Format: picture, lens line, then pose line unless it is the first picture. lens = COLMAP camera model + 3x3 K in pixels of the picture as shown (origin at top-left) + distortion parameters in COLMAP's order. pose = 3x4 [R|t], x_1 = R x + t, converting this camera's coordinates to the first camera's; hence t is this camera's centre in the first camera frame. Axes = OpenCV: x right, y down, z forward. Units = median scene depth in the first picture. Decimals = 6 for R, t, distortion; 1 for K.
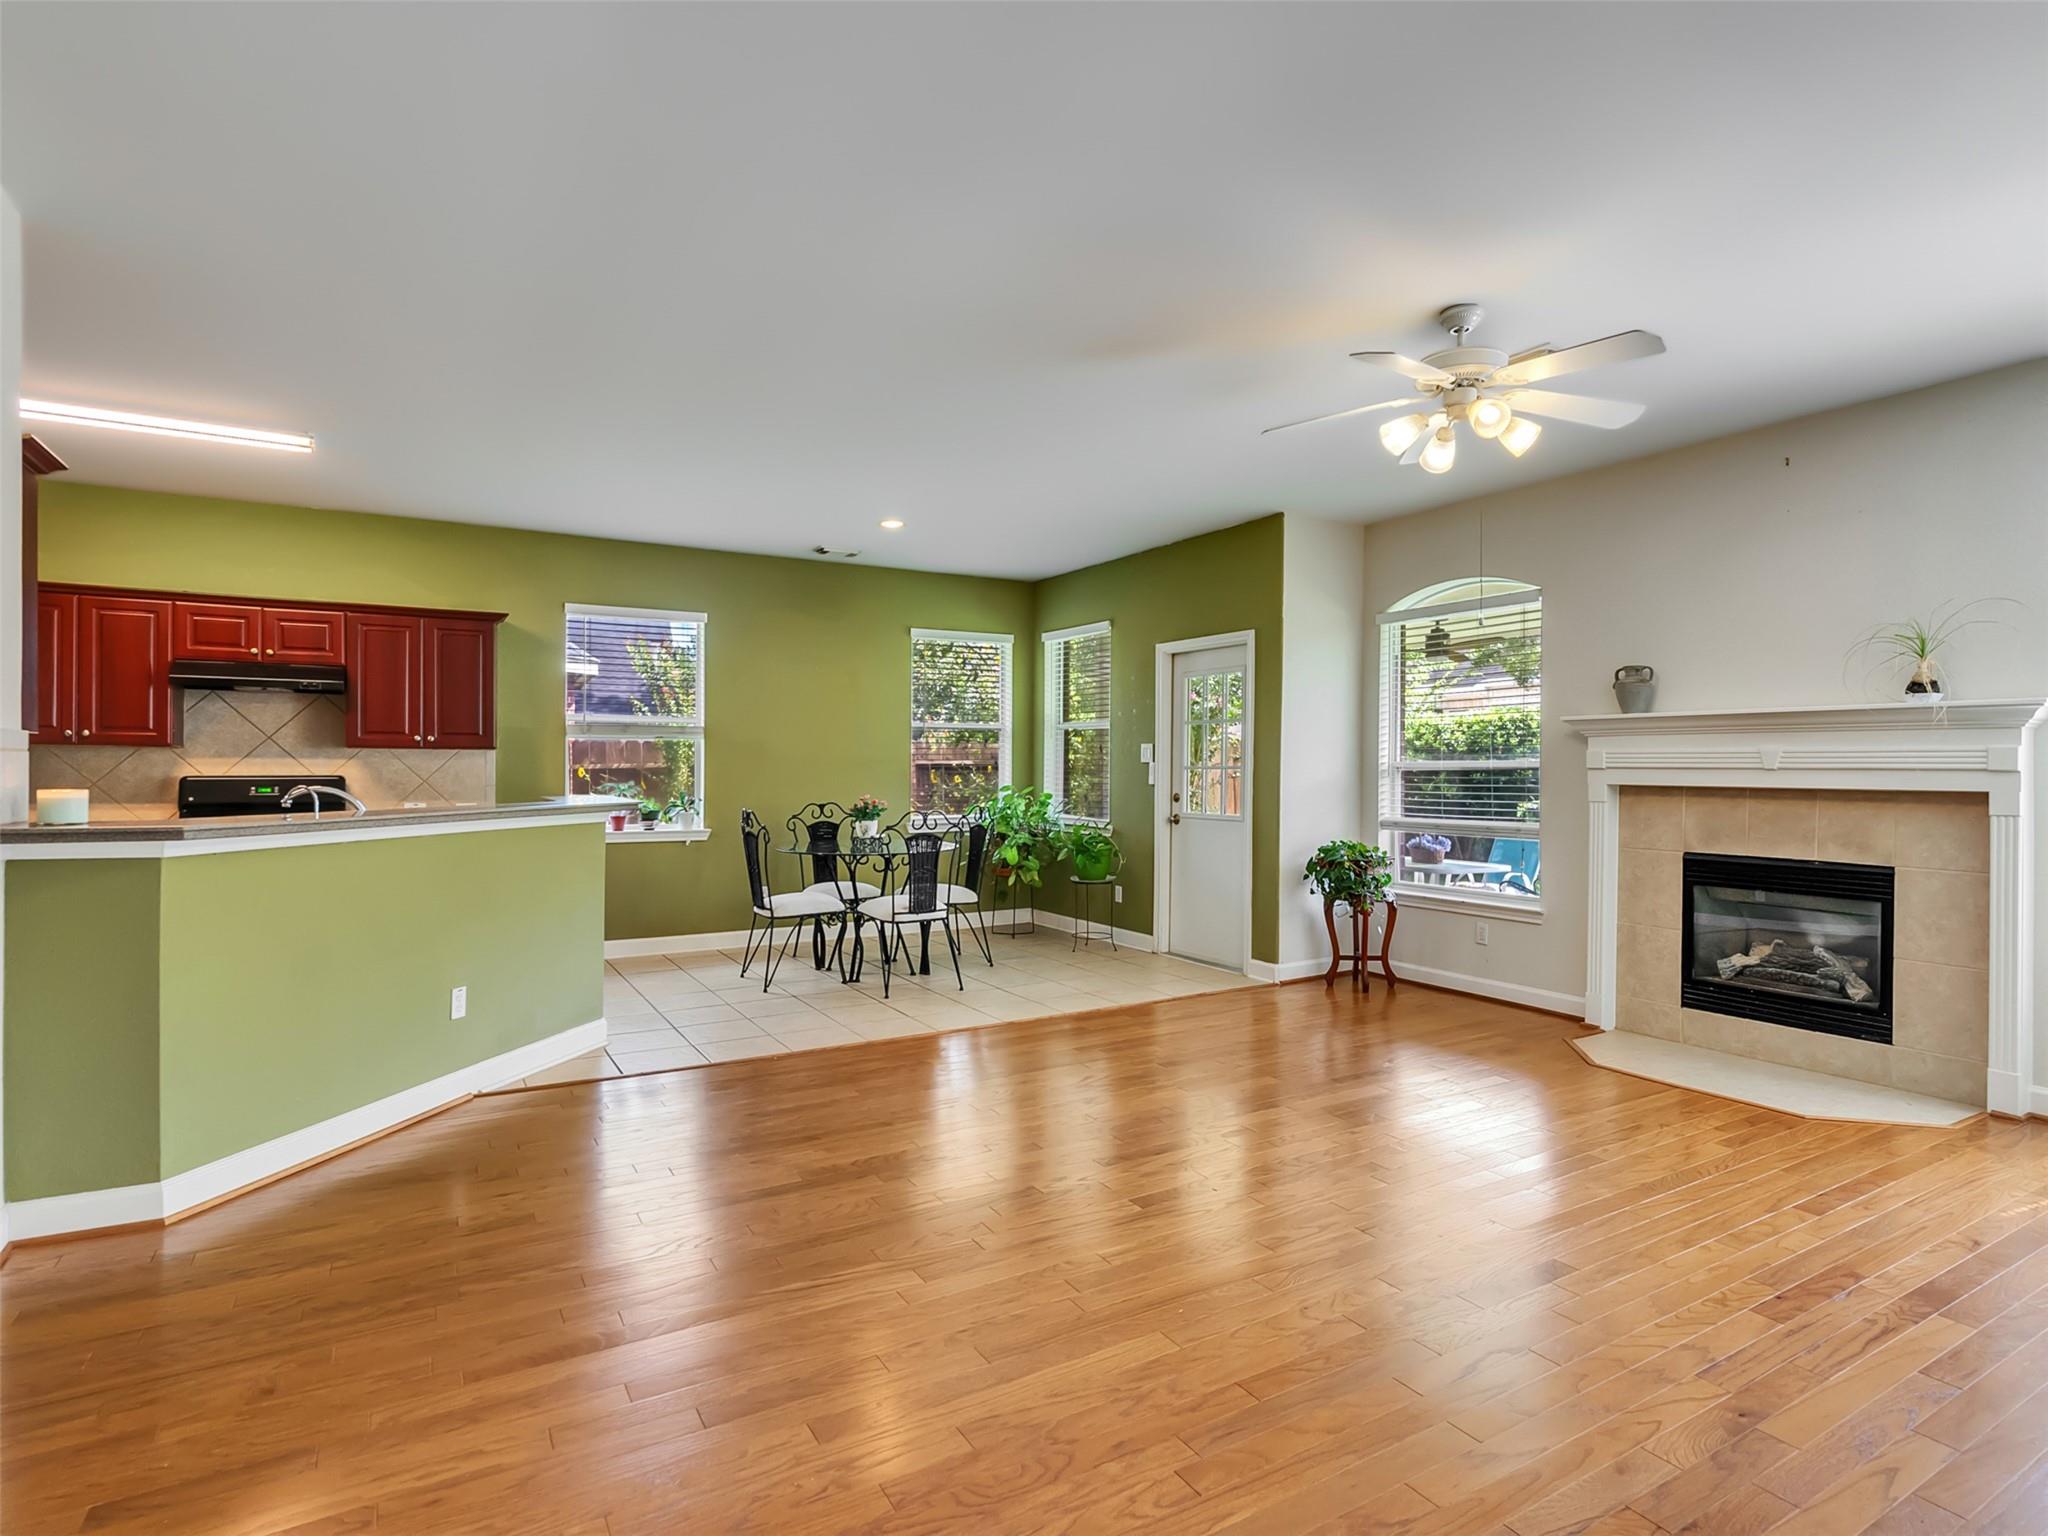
lens RADIAL K [[1049.5, 0, 1004.9], [0, 1049.5, 768.3], [0, 0, 1]] dist [-0.011417, 0.009836]
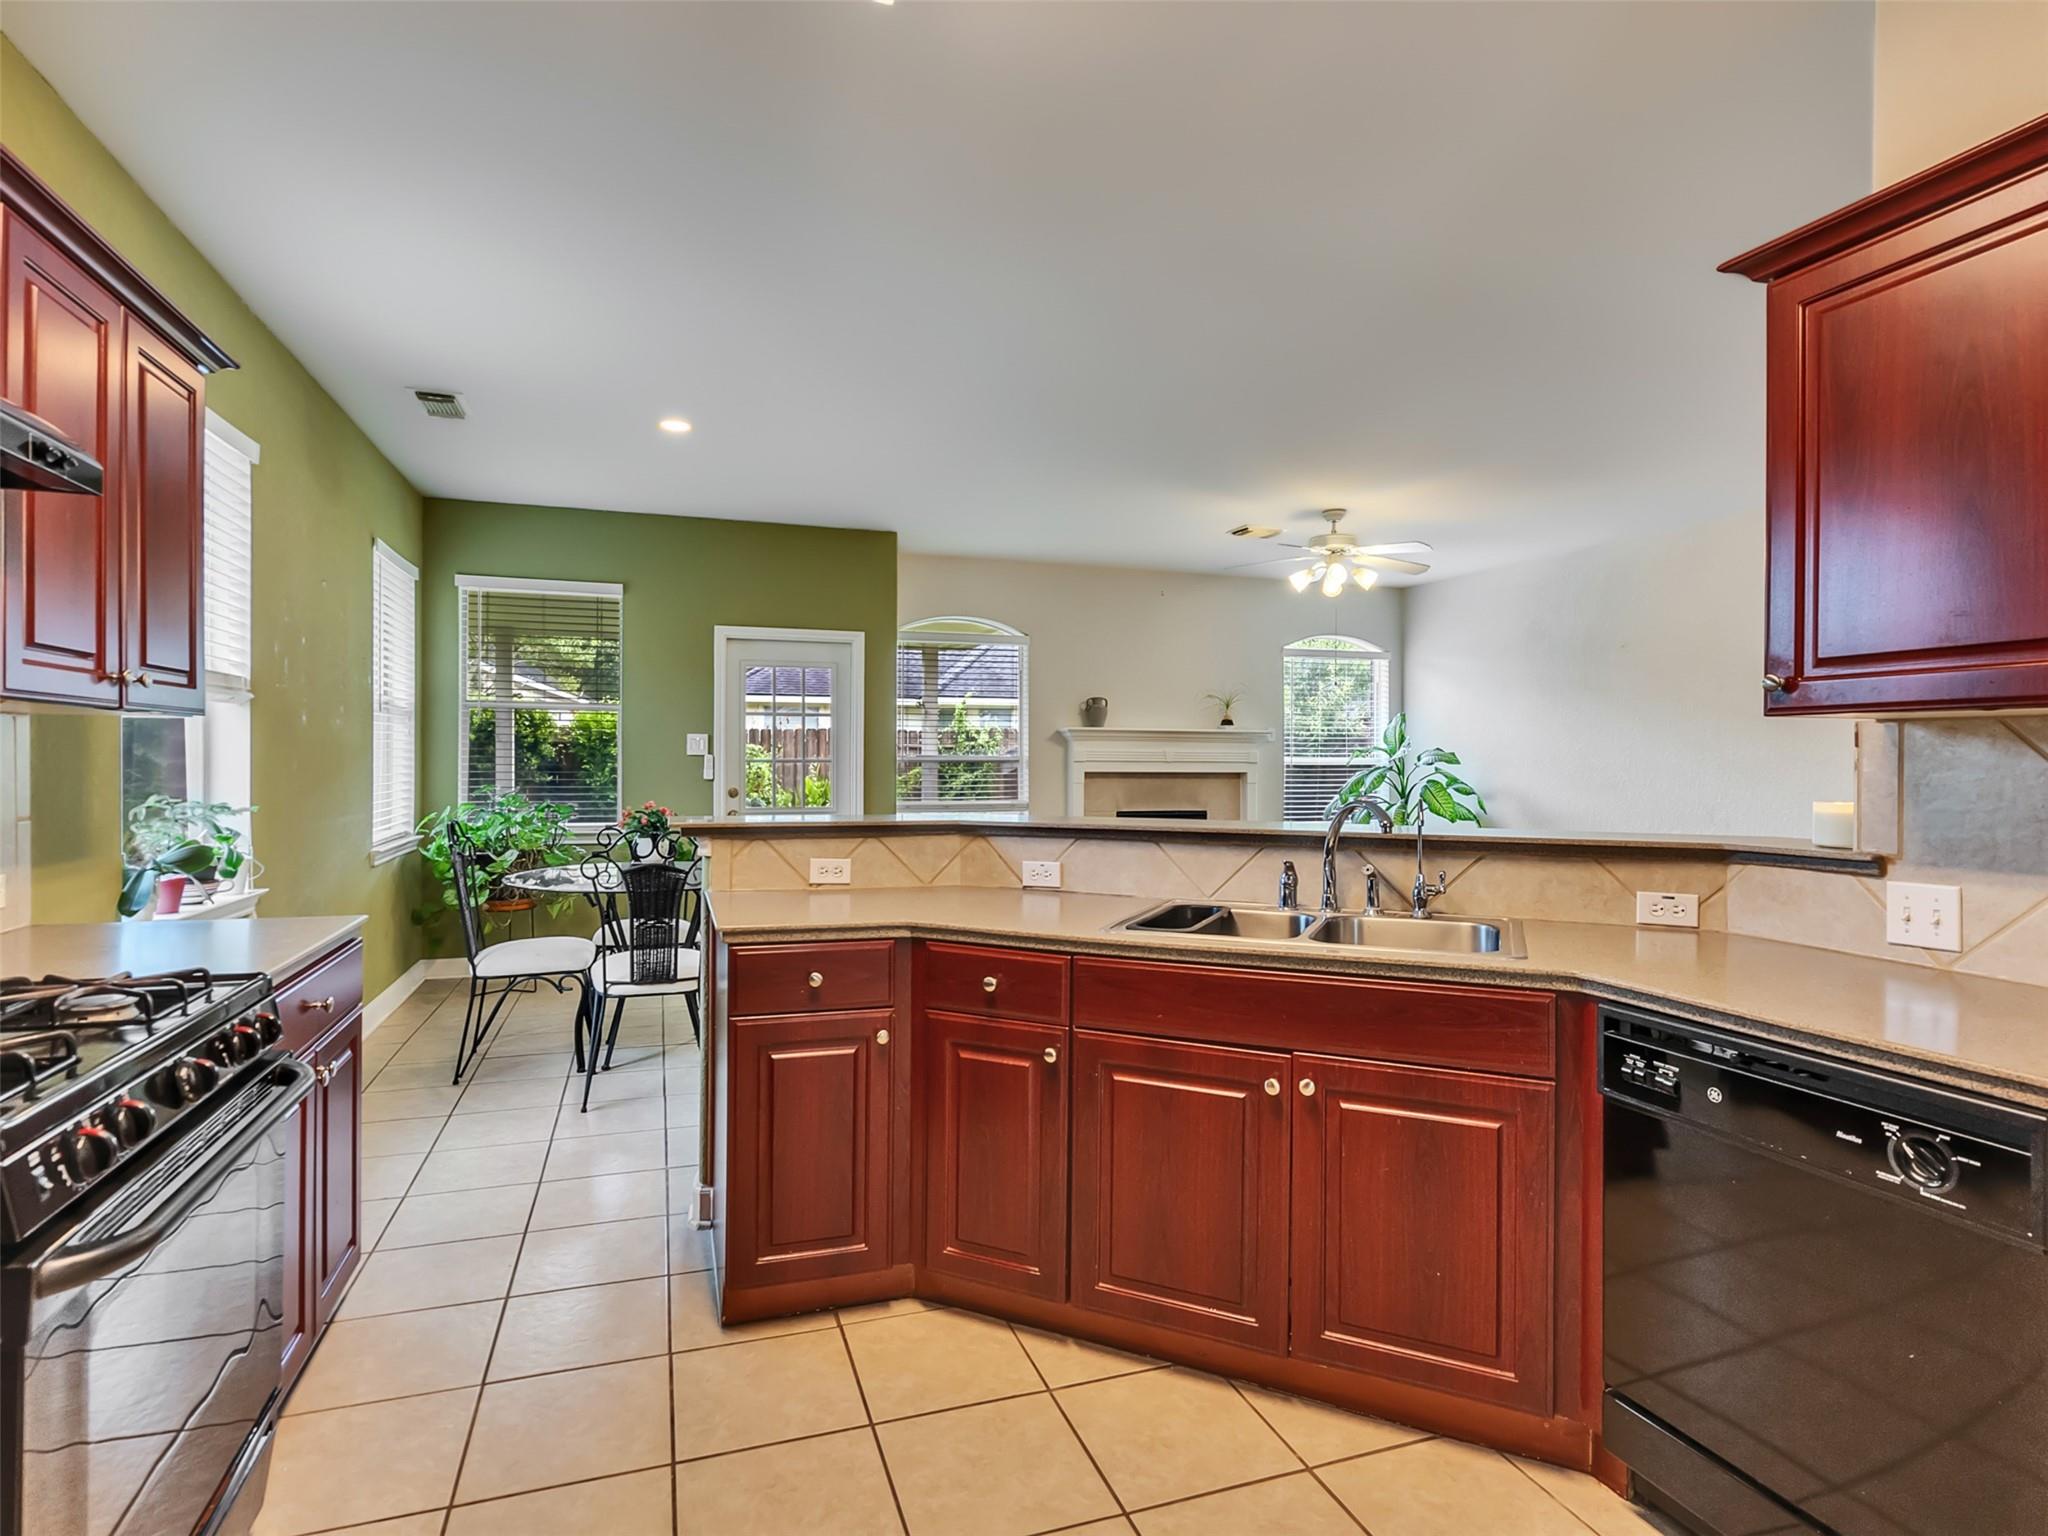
lens RADIAL K [[1049.5, 0, 1004.9], [0, 1049.5, 768.3], [0, 0, 1]] dist [-0.011417, 0.009836]
pose [[0.200043, -0.009424, 0.979742, -0.819999], [-0.002003, 0.999948, 0.010027, -0.004462], [-0.979785, -0.003968, 0.200014, 0.671097]]
